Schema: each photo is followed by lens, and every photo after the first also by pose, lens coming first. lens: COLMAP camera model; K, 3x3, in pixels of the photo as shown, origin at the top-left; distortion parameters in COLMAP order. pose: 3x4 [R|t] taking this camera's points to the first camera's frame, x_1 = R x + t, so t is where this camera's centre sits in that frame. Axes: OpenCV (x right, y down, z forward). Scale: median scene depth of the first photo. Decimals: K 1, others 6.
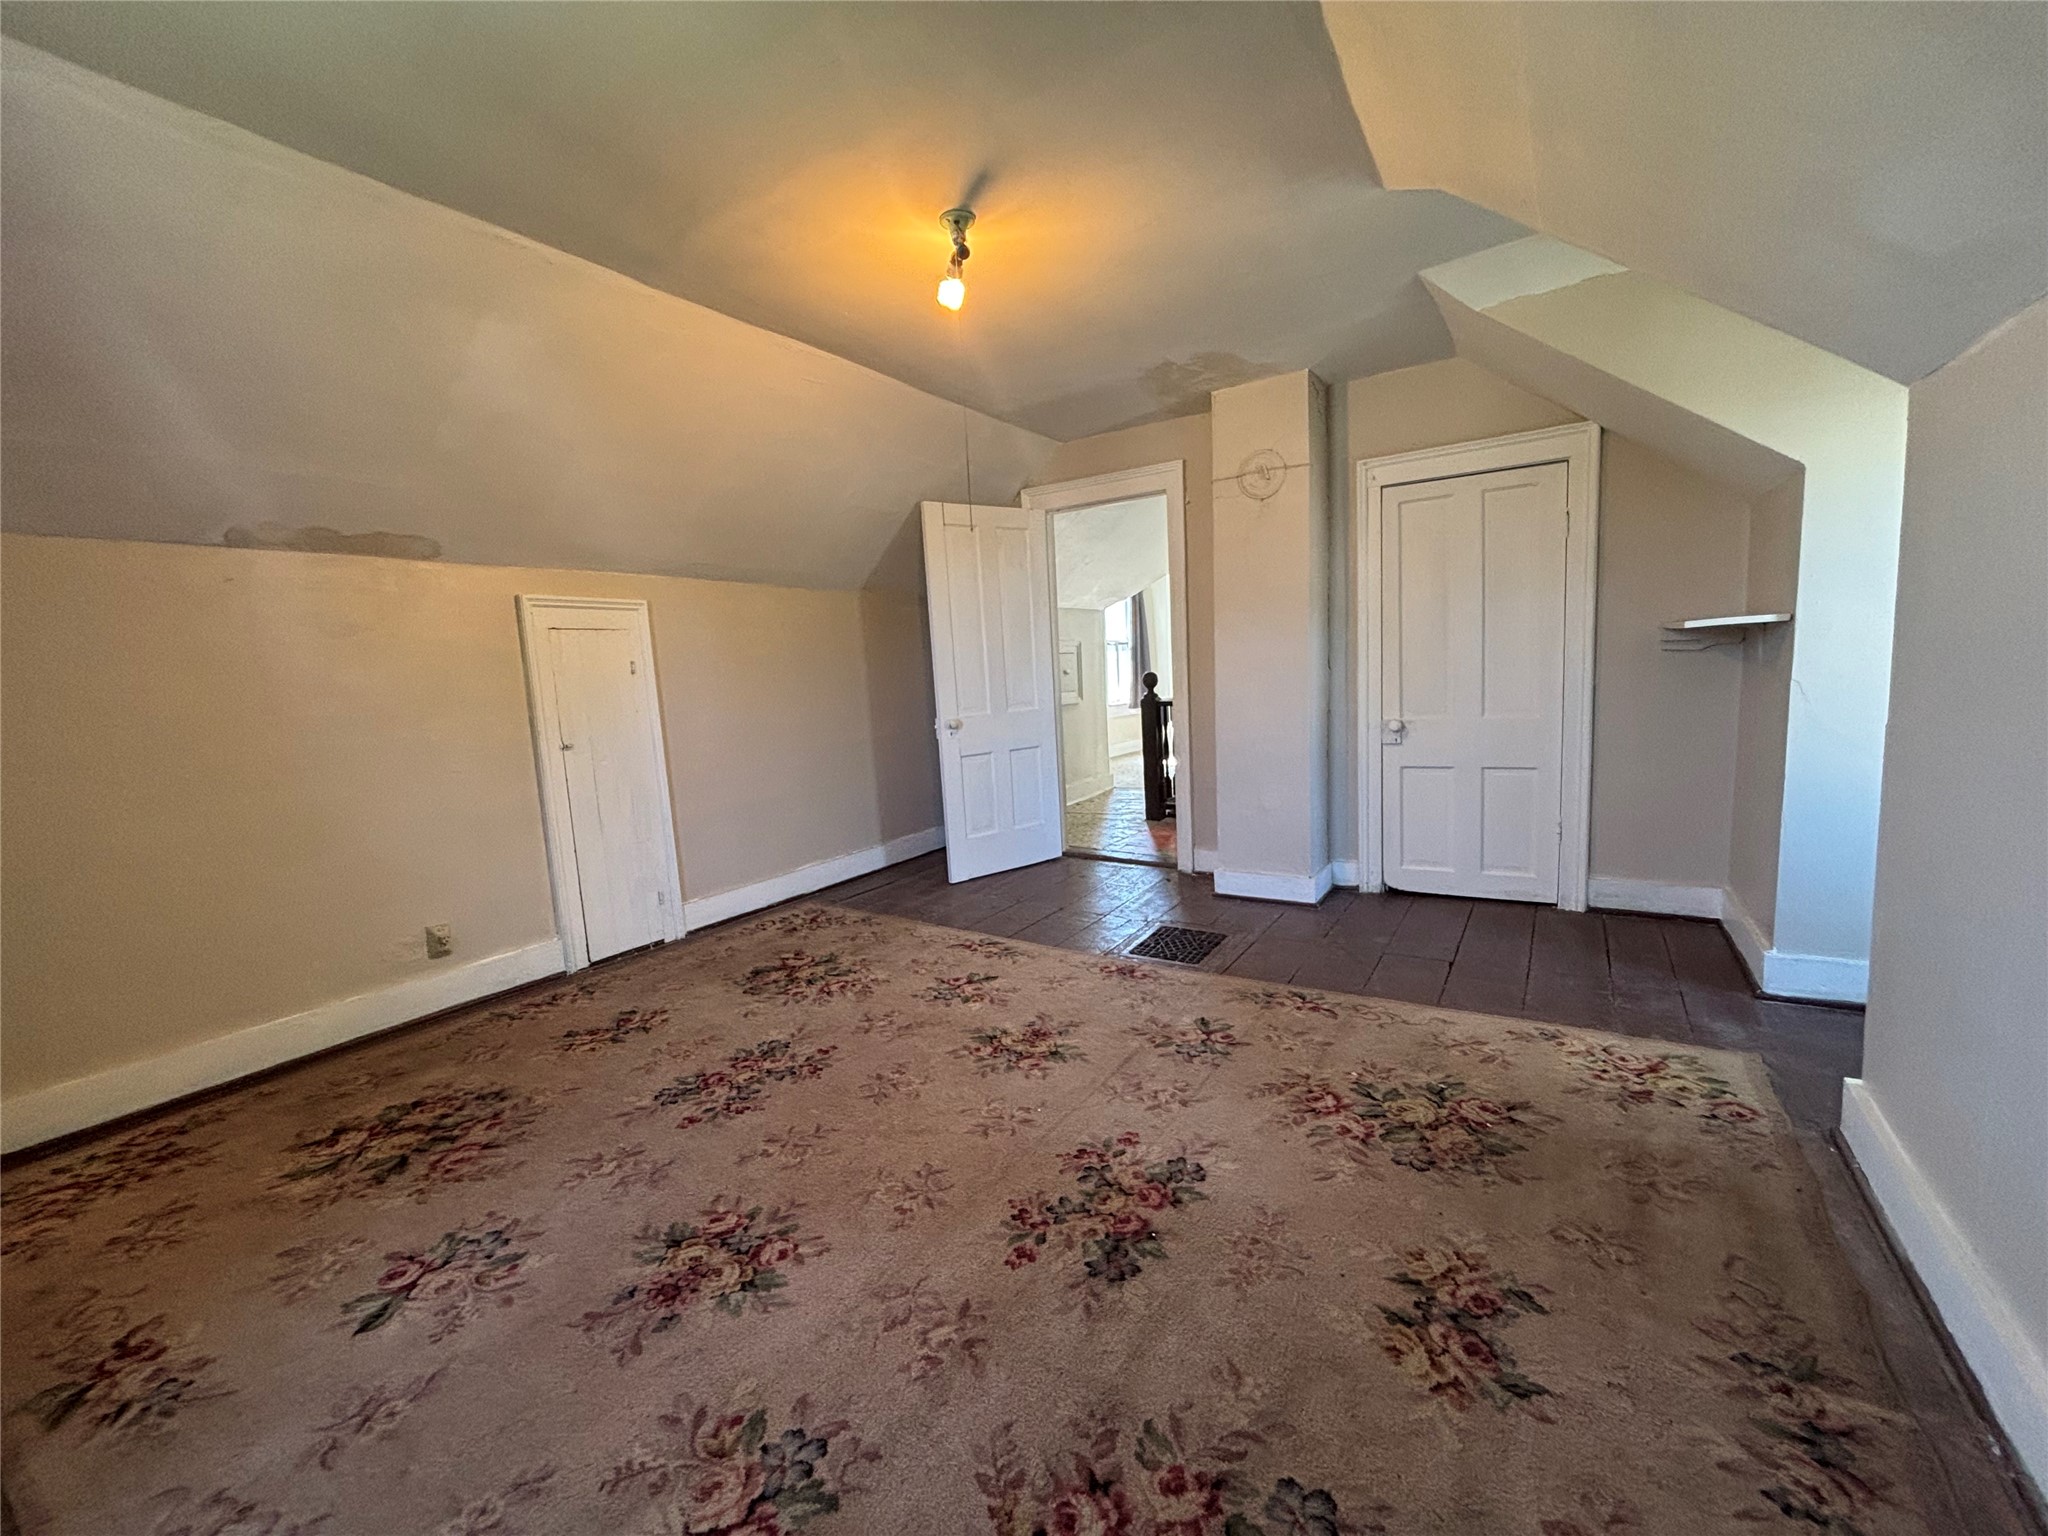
lens RADIAL K [[825.2, 0, 1016.5], [0, 825.2, 767.7], [0, 0, 1]] dist [0.007736, -0.002549]
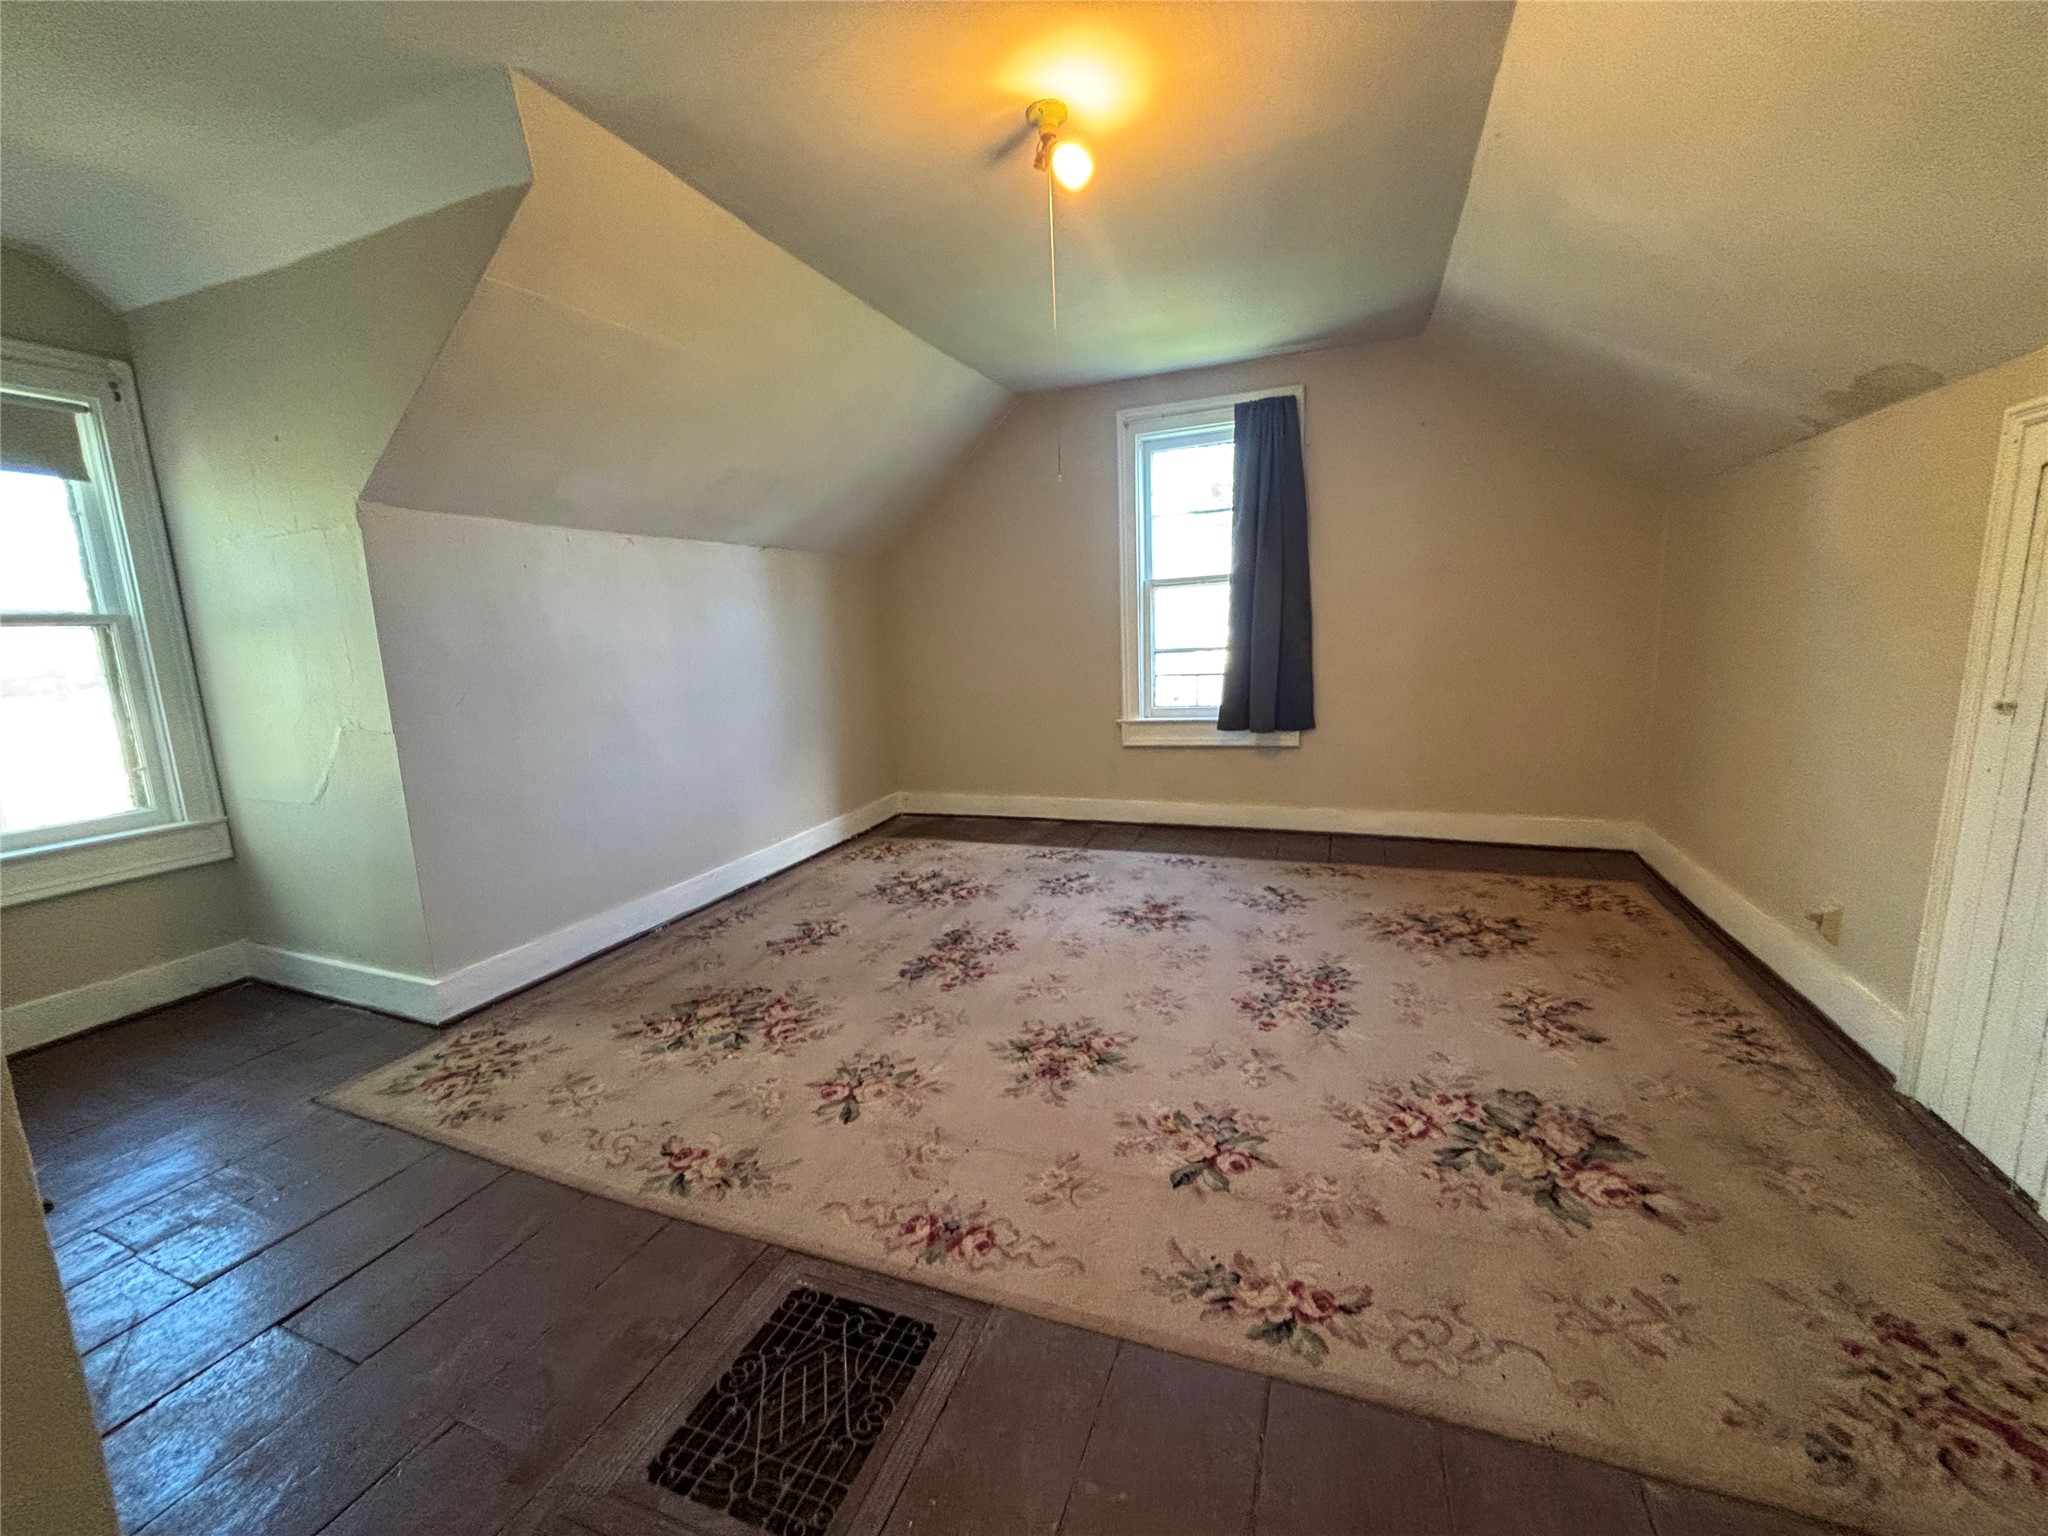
lens RADIAL K [[825.2, 0, 1025.9], [0, 825.2, 768.2], [0, 0, 1]] dist [0.007736, -0.002549]
pose [[-0.973429, 0.125894, -0.191279, 0.183803], [0.066221, 0.954385, 0.291143, -0.233936], [0.219207, 0.270740, -0.937362, 1.798815]]
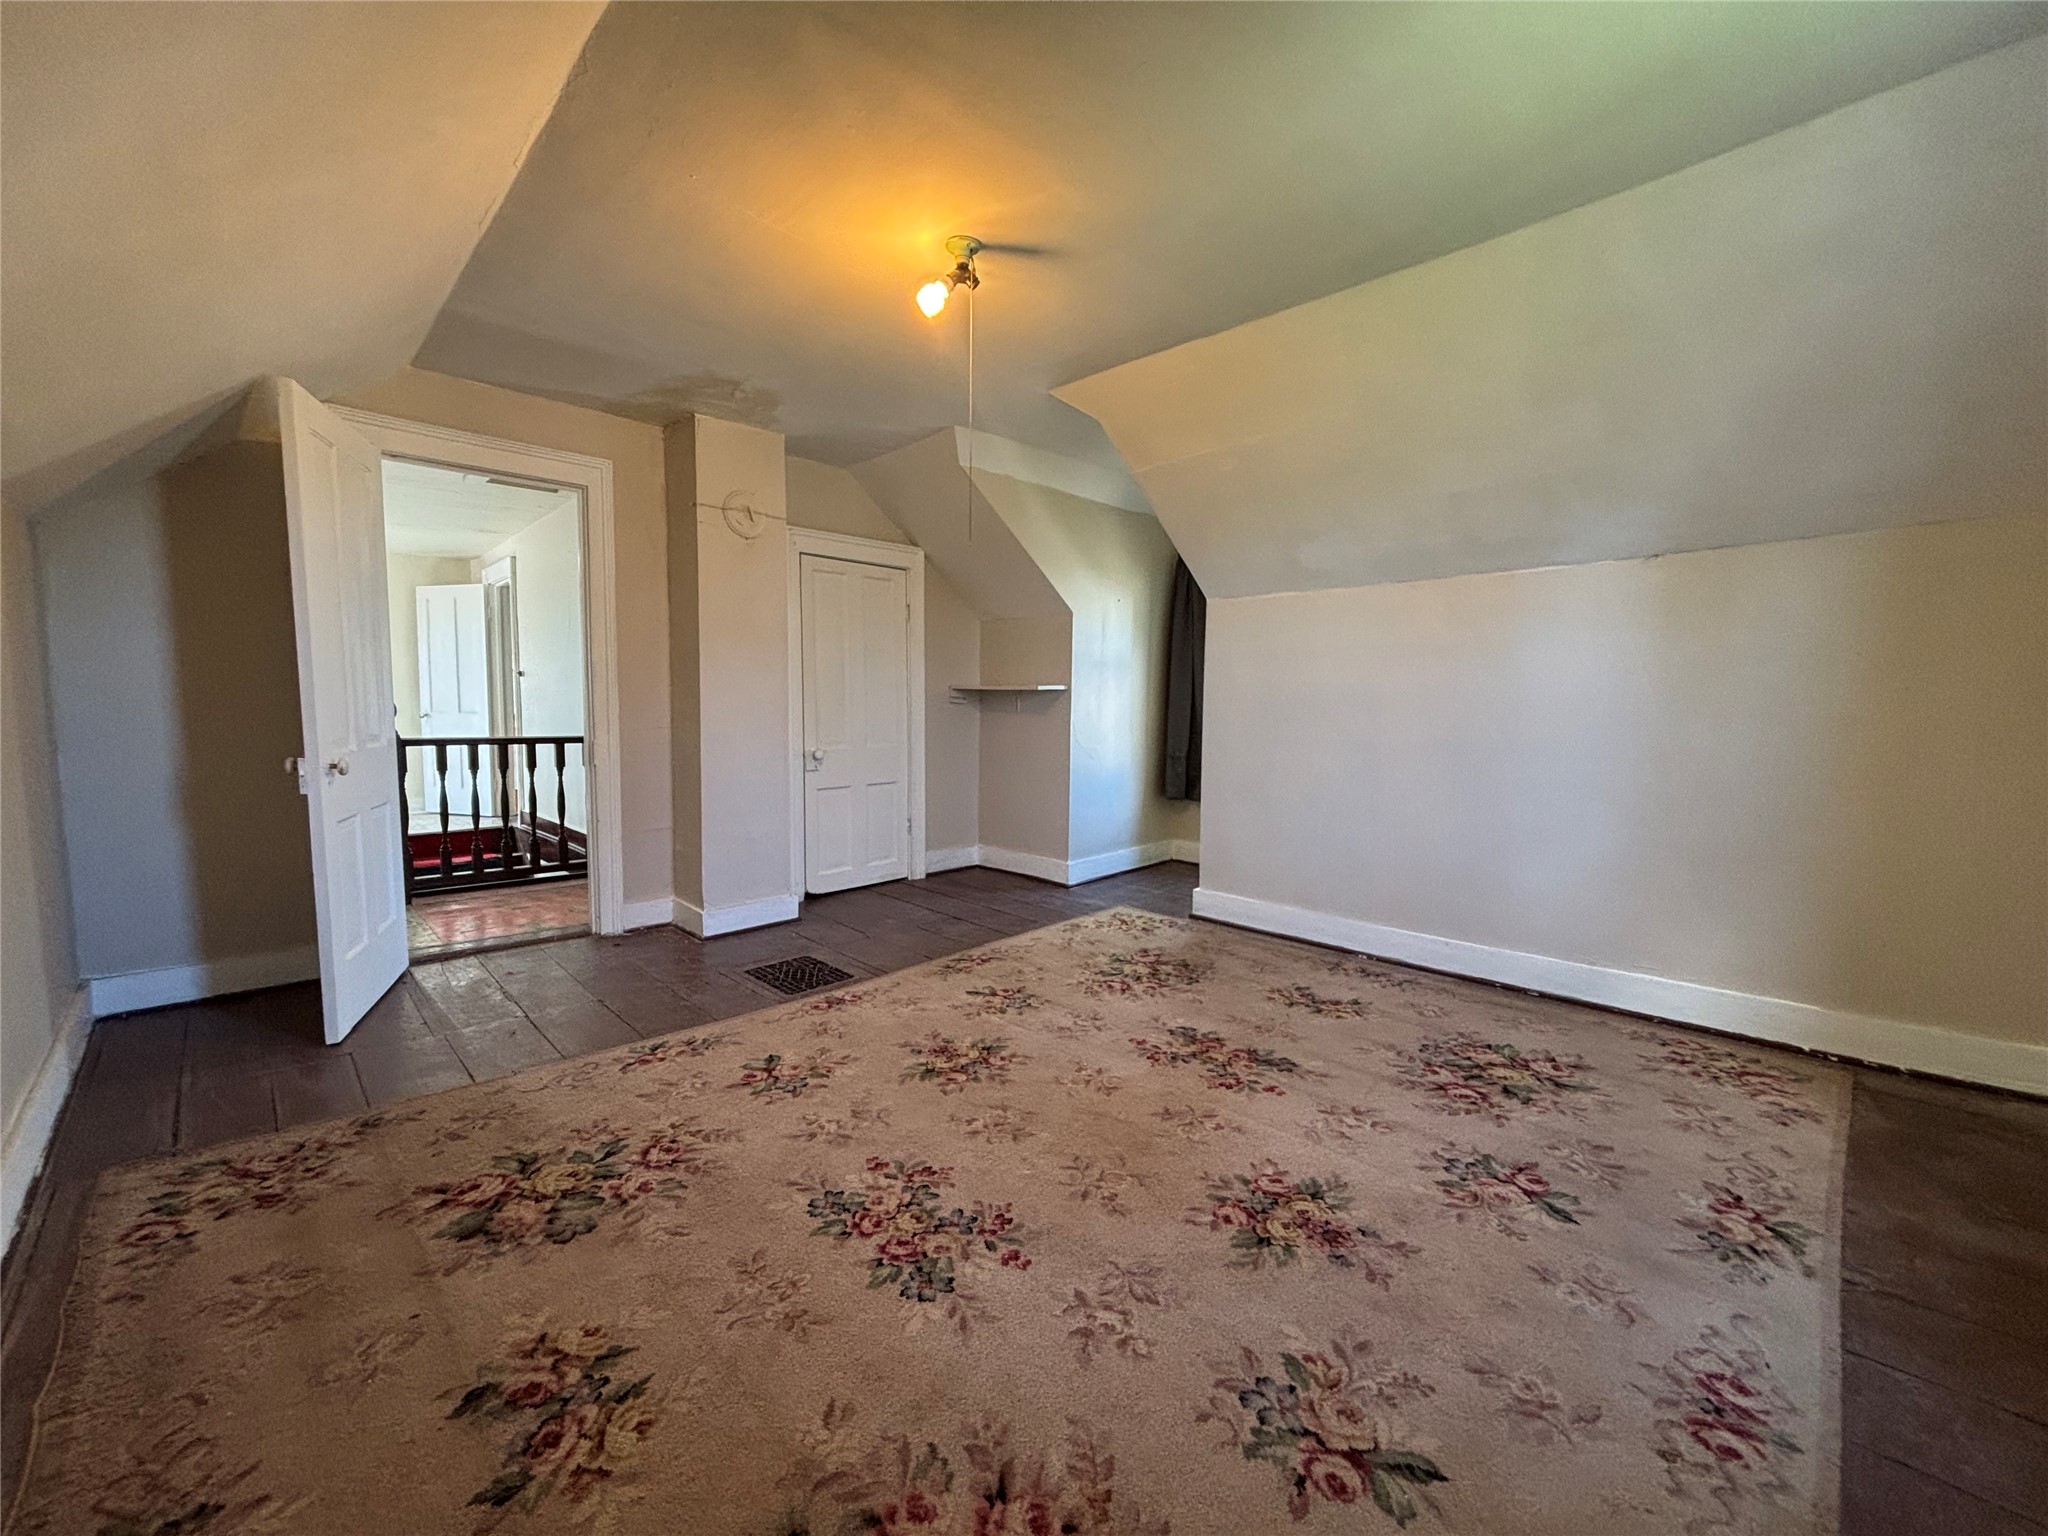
lens RADIAL K [[825.2, 0, 1026.0], [0, 825.2, 769.9], [0, 0, 1]] dist [0.007736, -0.002549]
pose [[0.212612, -0.030198, 0.976670, -0.970944], [0.098276, 0.995115, 0.009375, -0.015696], [-0.972182, 0.093990, 0.214541, 0.690365]]
